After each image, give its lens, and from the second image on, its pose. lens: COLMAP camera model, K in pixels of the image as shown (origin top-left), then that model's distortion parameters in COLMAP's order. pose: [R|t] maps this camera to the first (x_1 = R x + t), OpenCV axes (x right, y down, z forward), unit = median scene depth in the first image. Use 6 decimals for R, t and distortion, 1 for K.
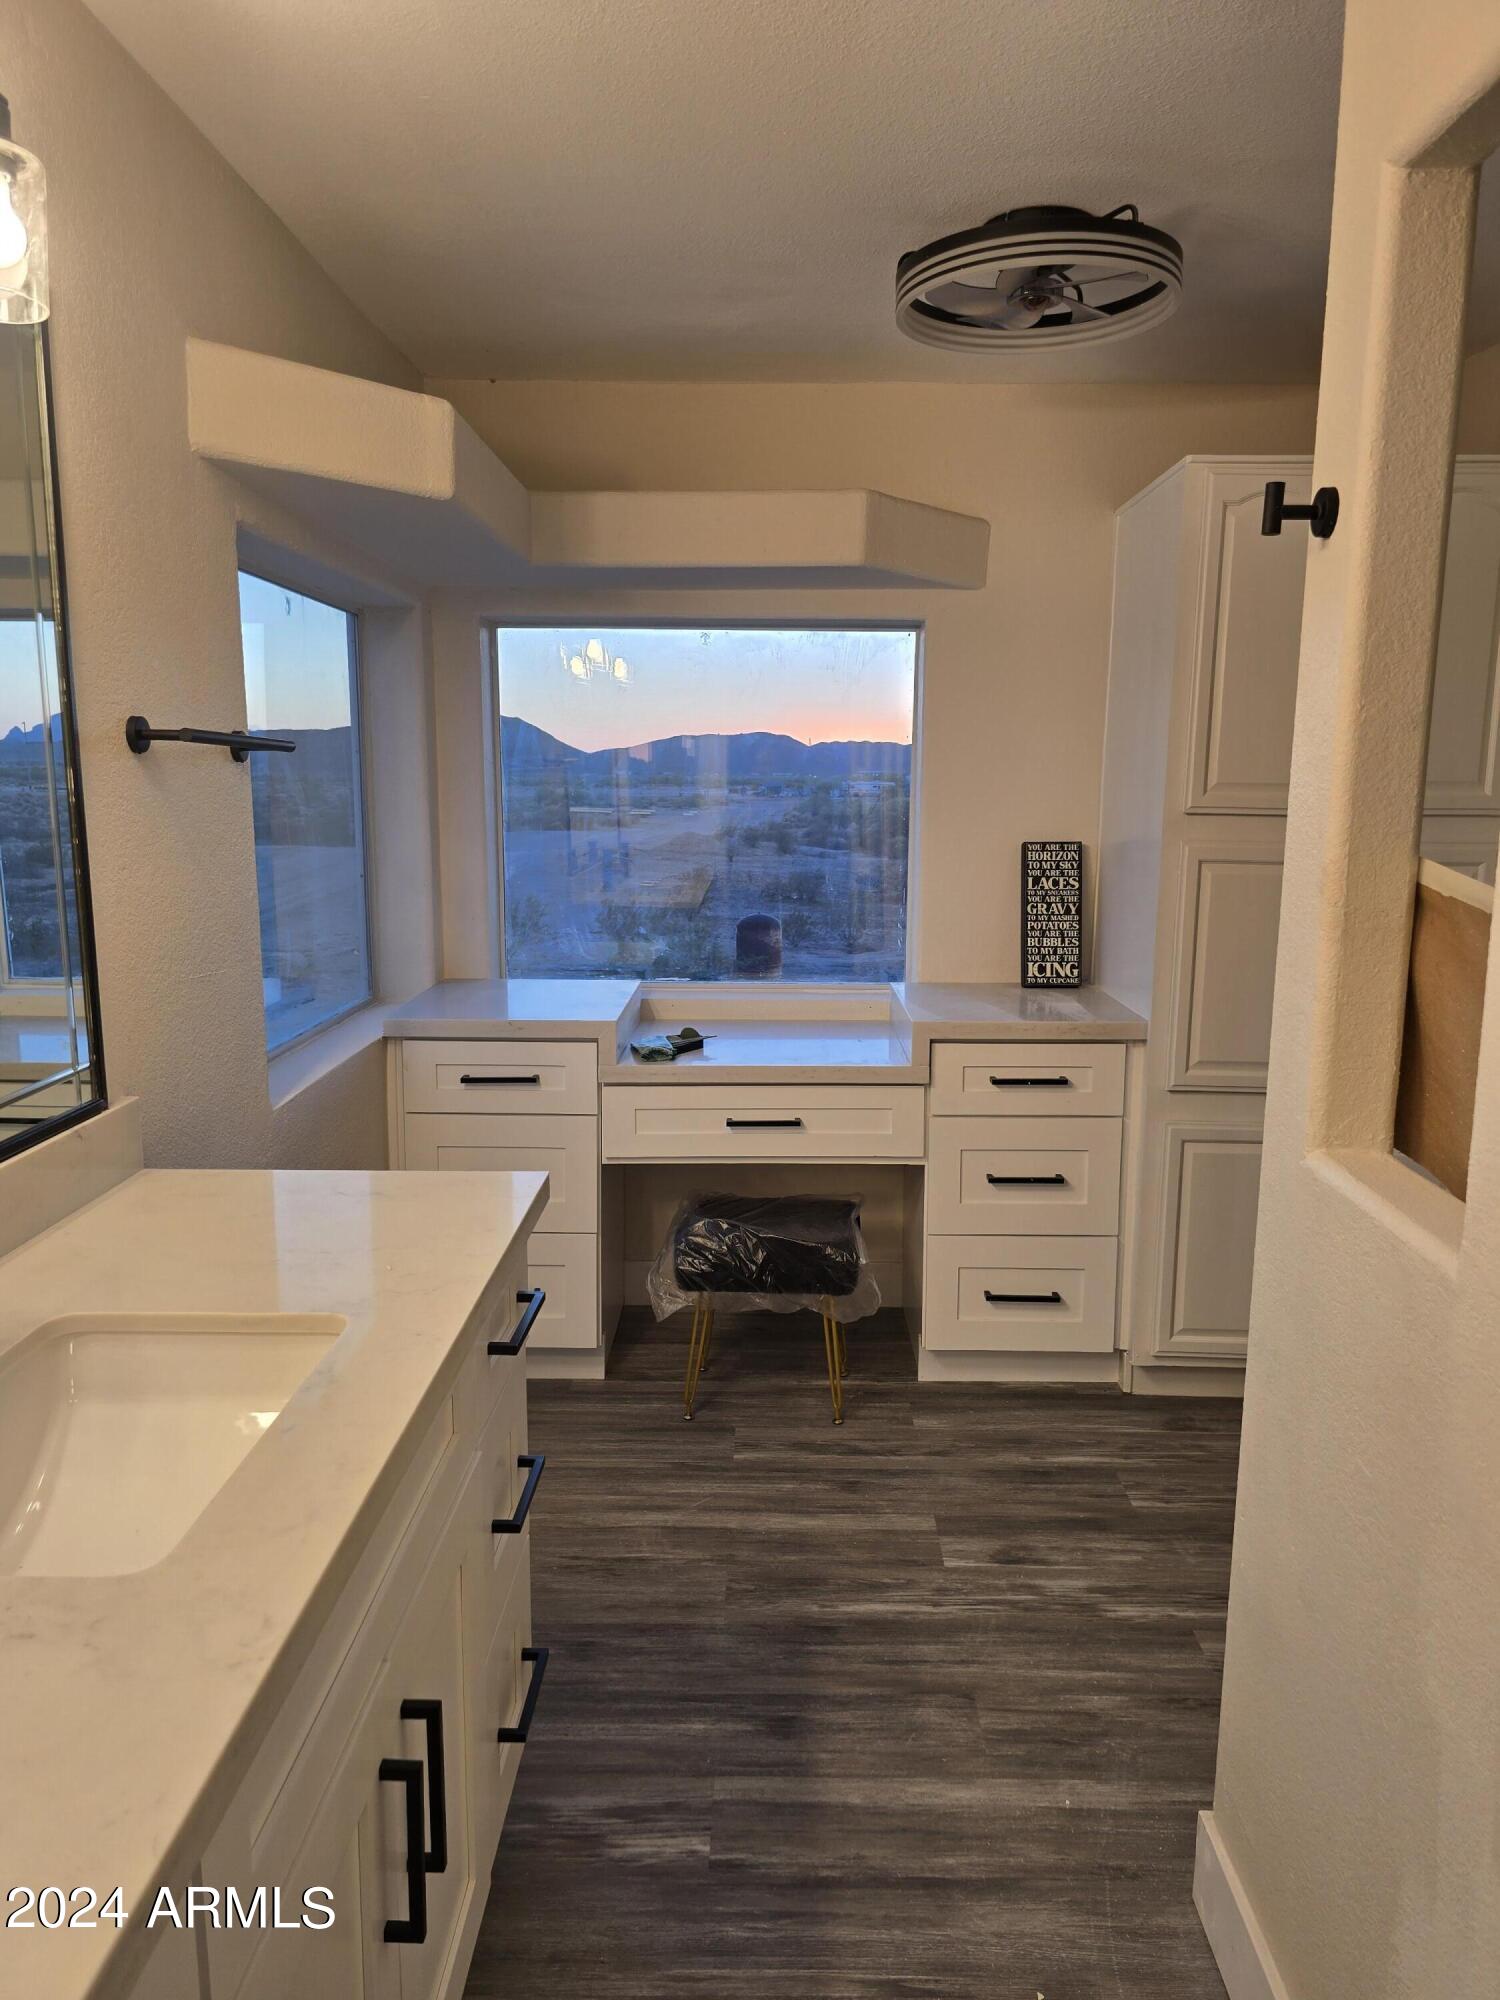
lens RADIAL K [[1366.9, 0, 770.7], [0, 1366.9, 997.7], [0, 0, 1]] dist [0.066207, -0.080518]
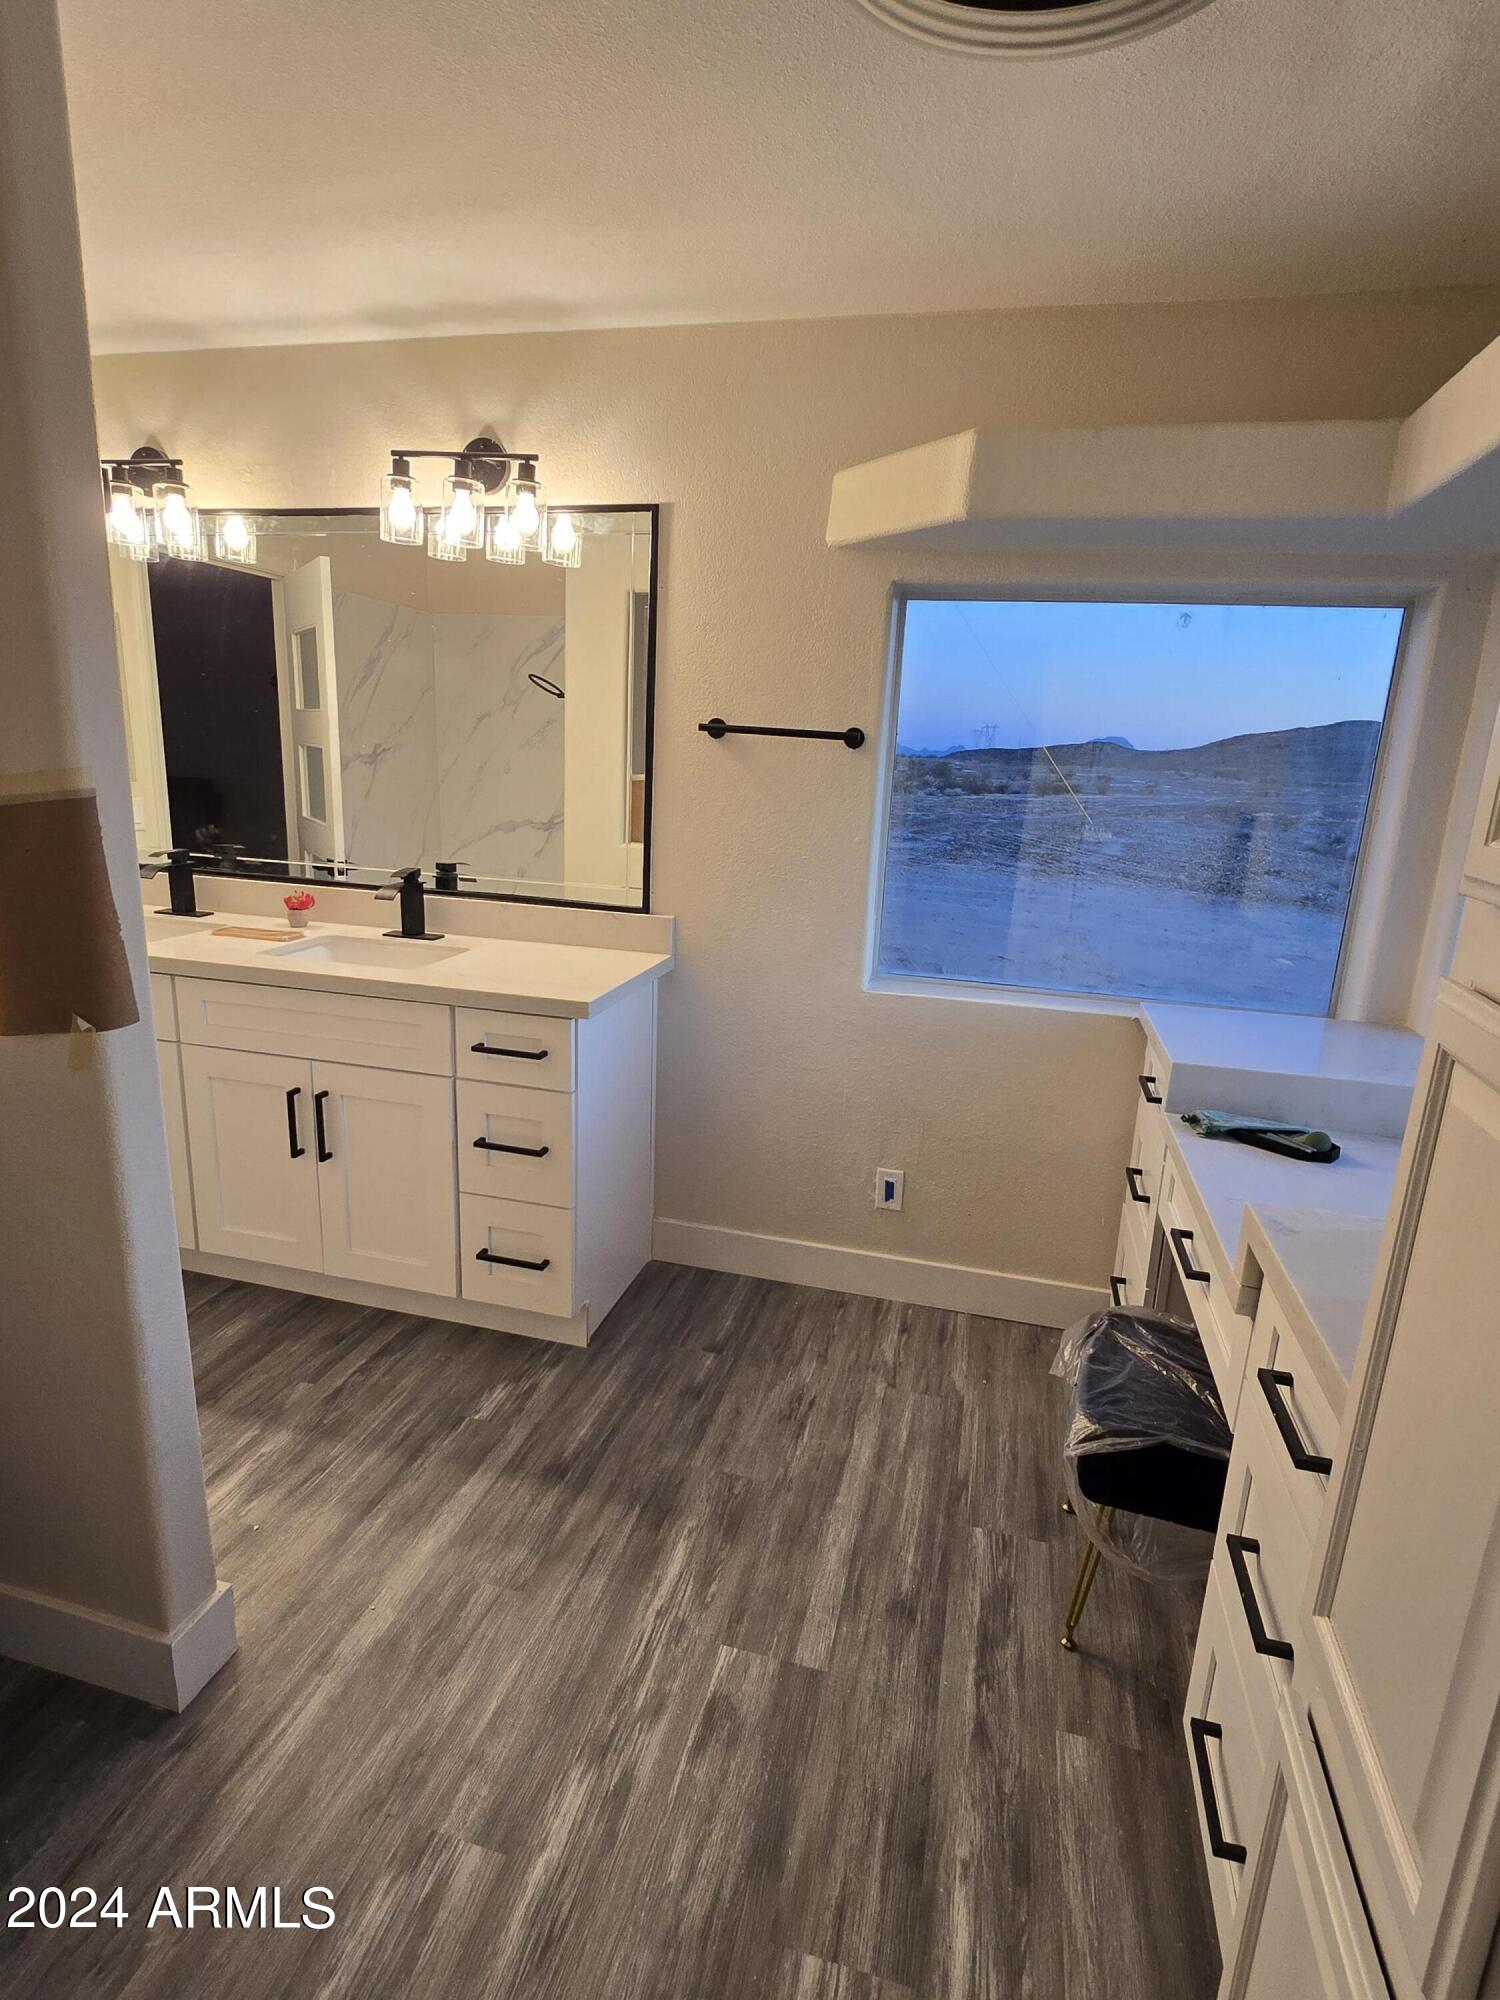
lens RADIAL K [[1023.7, 0, 751.2], [0, 1023.7, 1003.4], [0, 0, 1]] dist [-0.002617, -0.000438]
pose [[-0.244596, 0.218229, -0.944748, 0.541648], [-0.201334, 0.941677, 0.269645, -0.135865], [0.948492, 0.256164, -0.186394, 0.849371]]
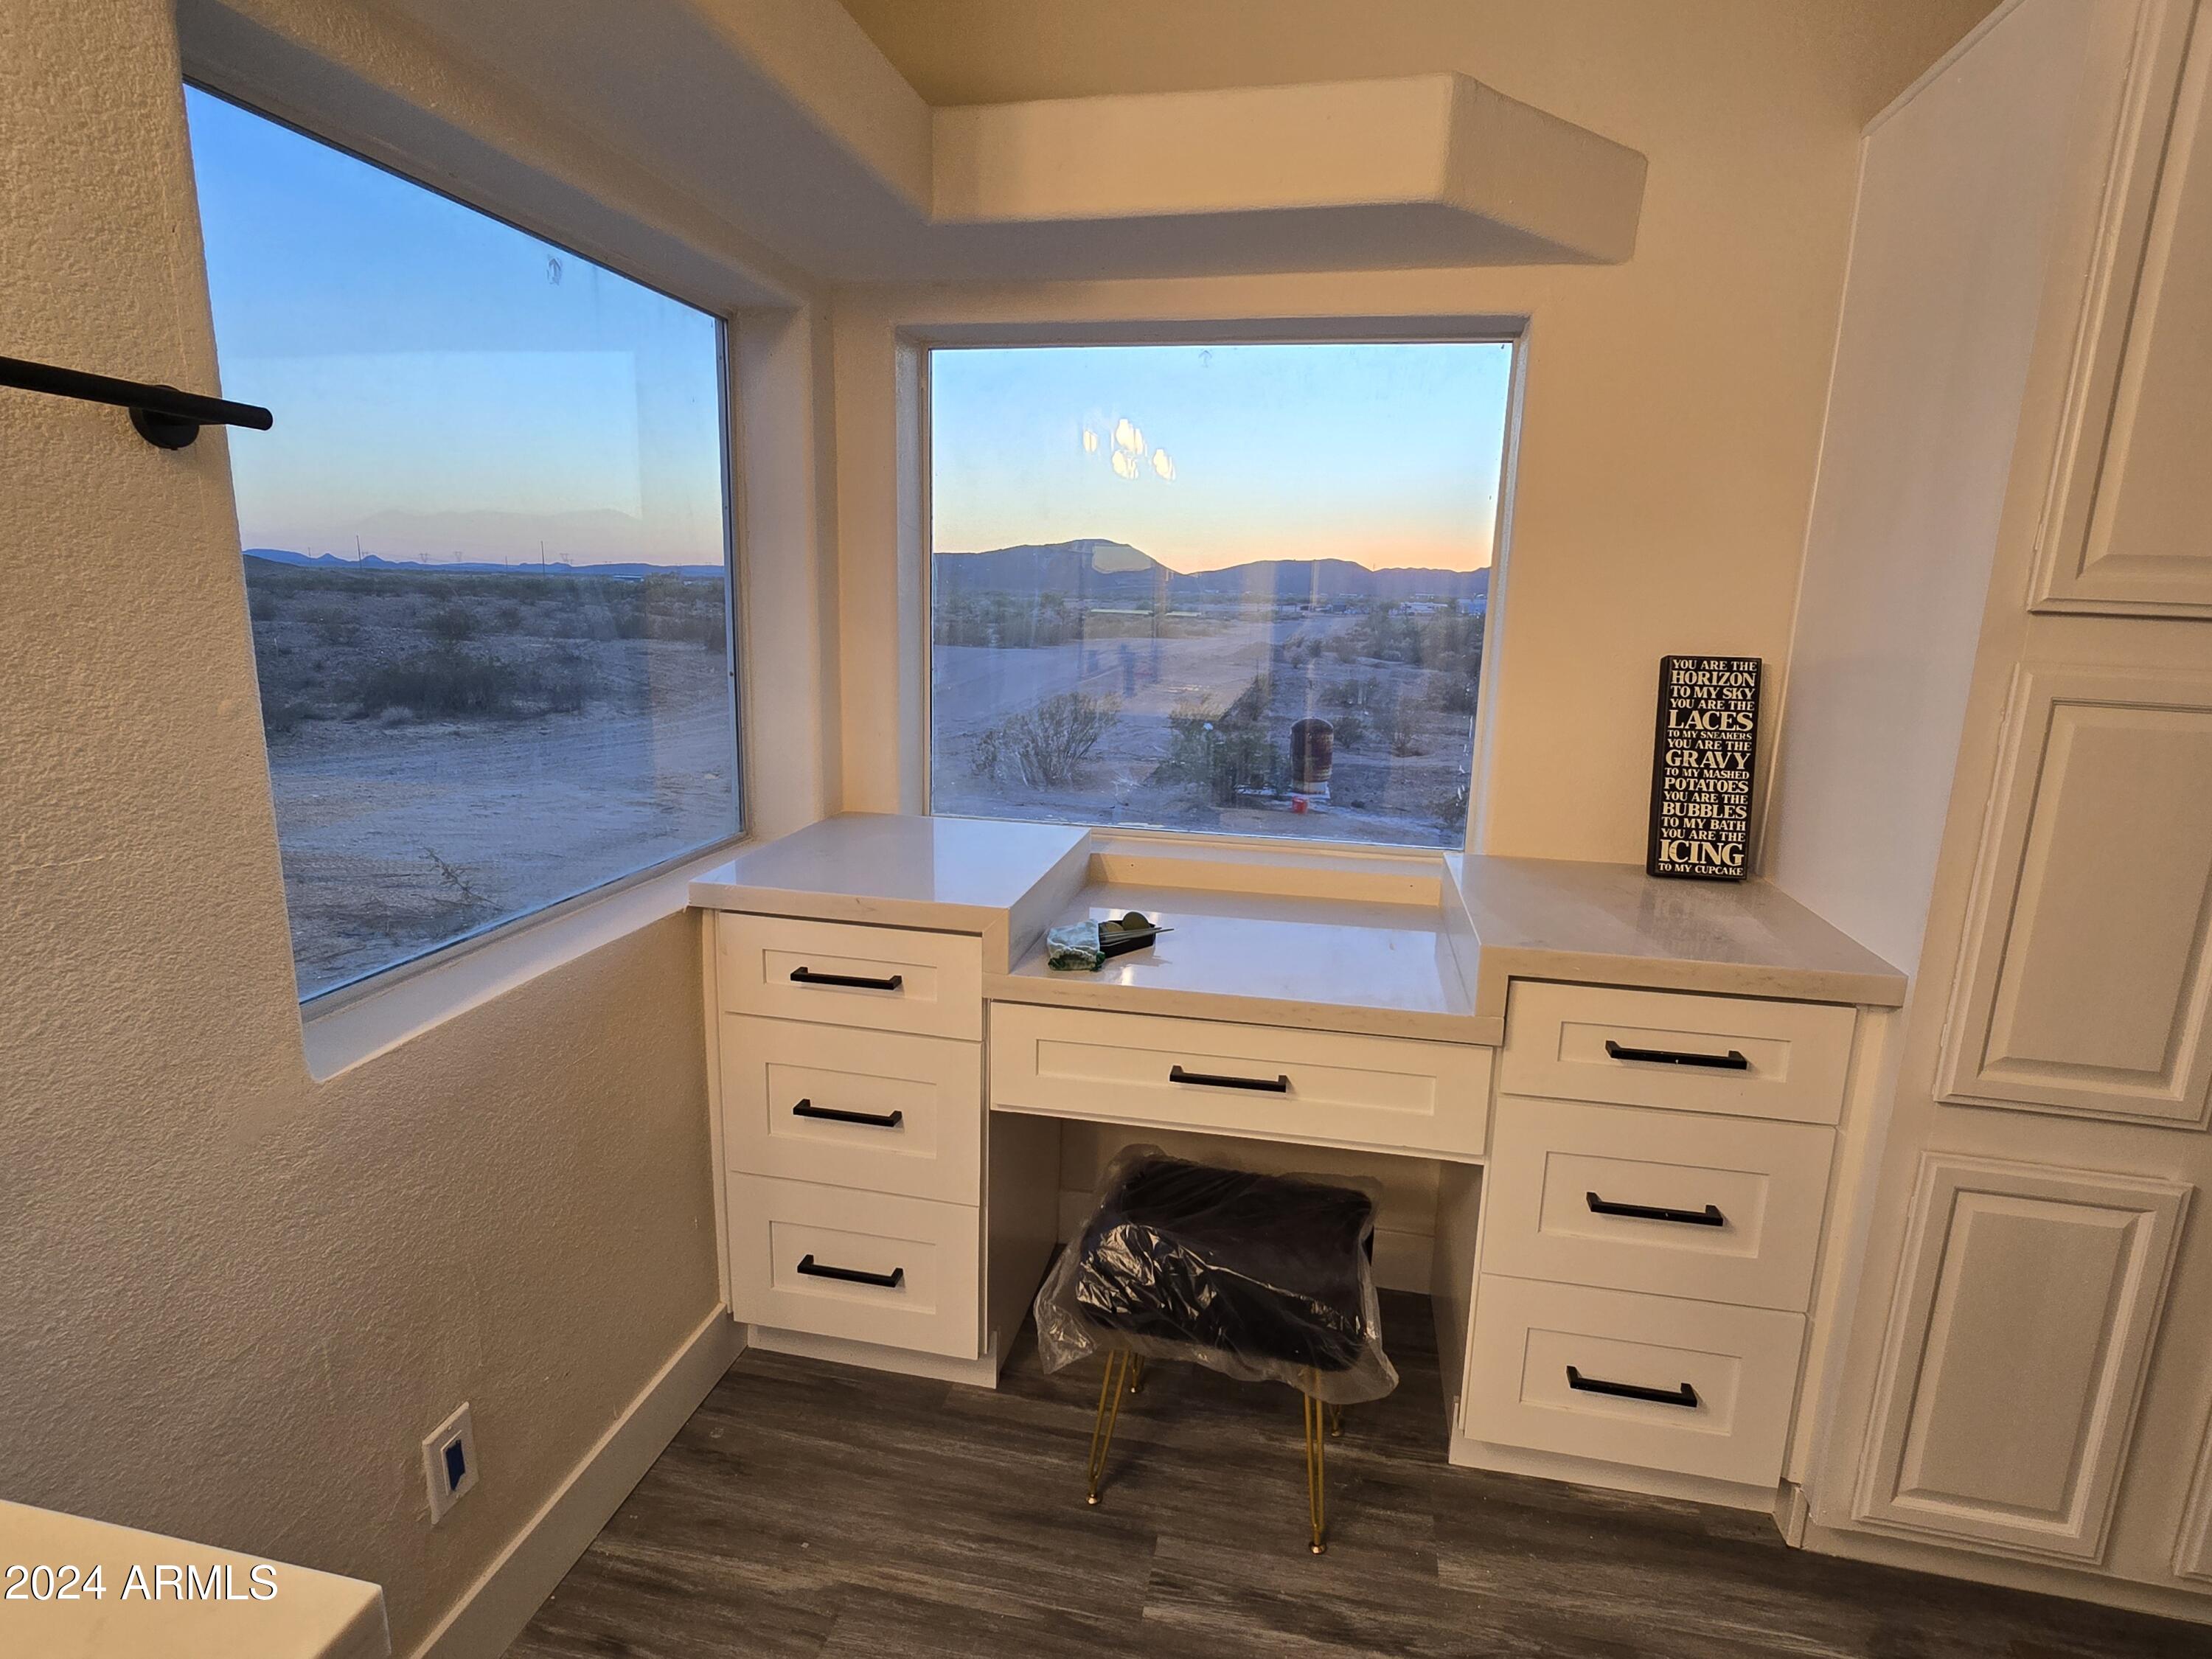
lens RADIAL K [[1132.2, 0, 1106.3], [0, 1132.2, 821.8], [0, 0, 1]] dist [-0.002617, -0.000438]
pose [[0.980170, 0.058832, -0.189224, 0.032212], [-0.051680, 0.997758, 0.042517, -0.049293], [0.191301, -0.031895, 0.981013, 0.469906]]
